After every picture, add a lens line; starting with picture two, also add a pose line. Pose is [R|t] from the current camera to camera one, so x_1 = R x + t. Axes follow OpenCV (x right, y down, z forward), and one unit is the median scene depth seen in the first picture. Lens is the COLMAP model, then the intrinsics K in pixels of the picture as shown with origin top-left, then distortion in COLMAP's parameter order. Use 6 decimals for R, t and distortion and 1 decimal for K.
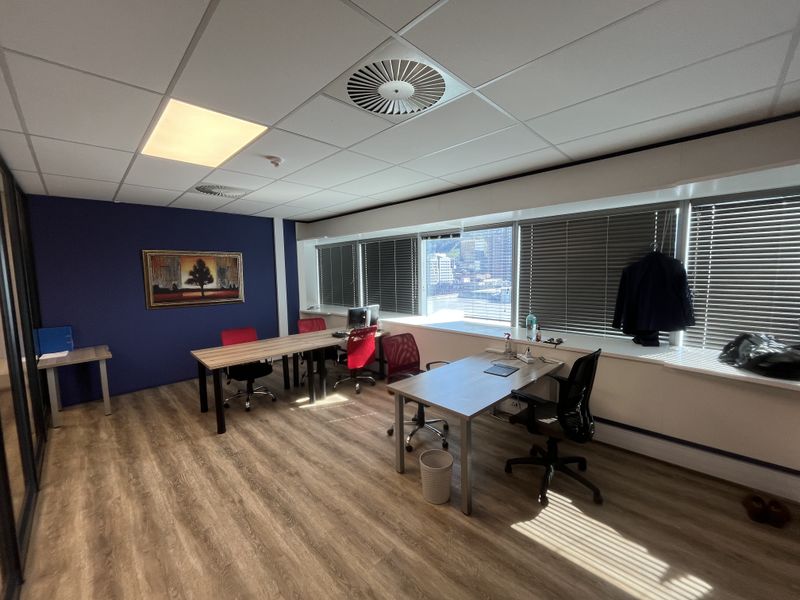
lens RADIAL K [[324.3, 0, 395.8], [0, 324.3, 298.1], [0, 0, 1]] dist [-0.003096, 0.000460]
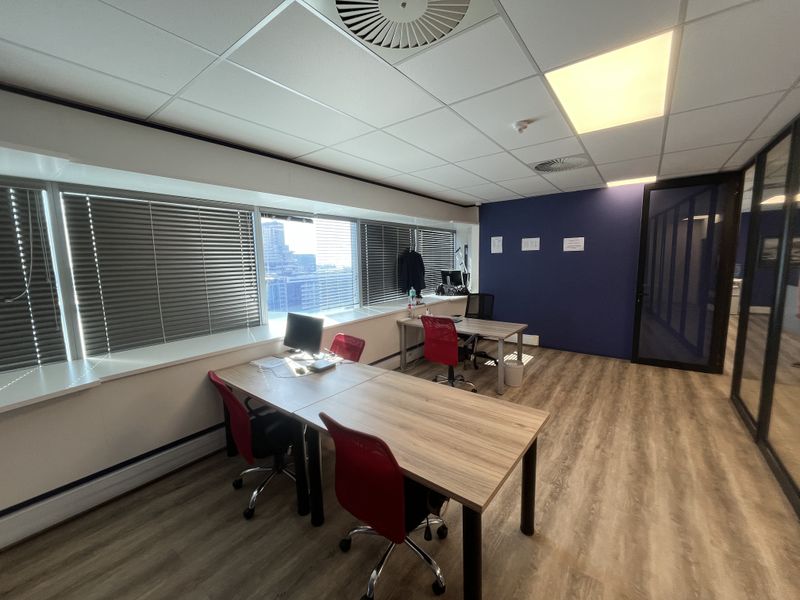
lens RADIAL K [[324.3, 0, 398.5], [0, 324.3, 298.3], [0, 0, 1]] dist [-0.003096, 0.000460]
pose [[-0.137917, -0.097128, 0.985670, -0.844914], [0.111257, 0.987362, 0.112862, -0.064471], [-0.984175, 0.125228, -0.125368, 1.021610]]
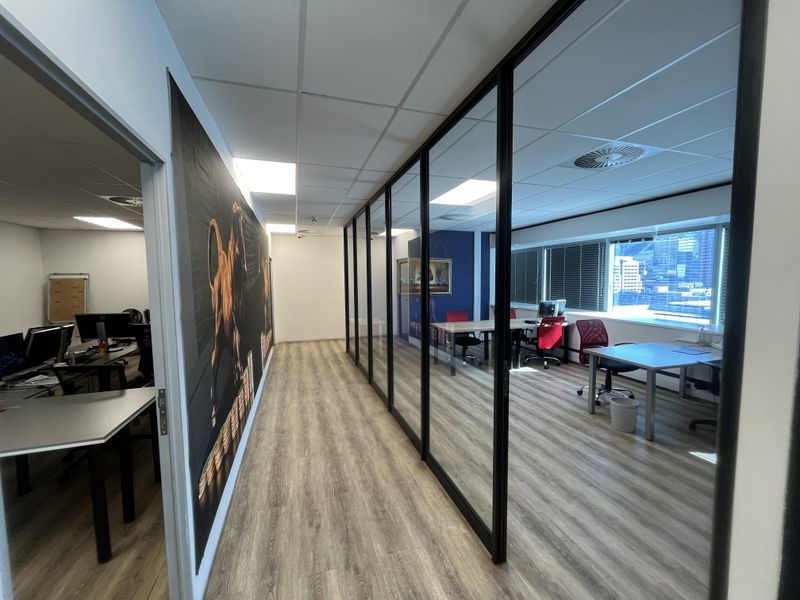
lens RADIAL K [[324.3, 0, 395.3], [0, 324.3, 299.6], [0, 0, 1]] dist [-0.003096, 0.000460]
pose [[0.888856, 0.039166, -0.456509, -0.076778], [-0.044996, 0.998985, -0.001903, 0.058049], [0.455971, 0.022232, 0.889717, -0.408736]]
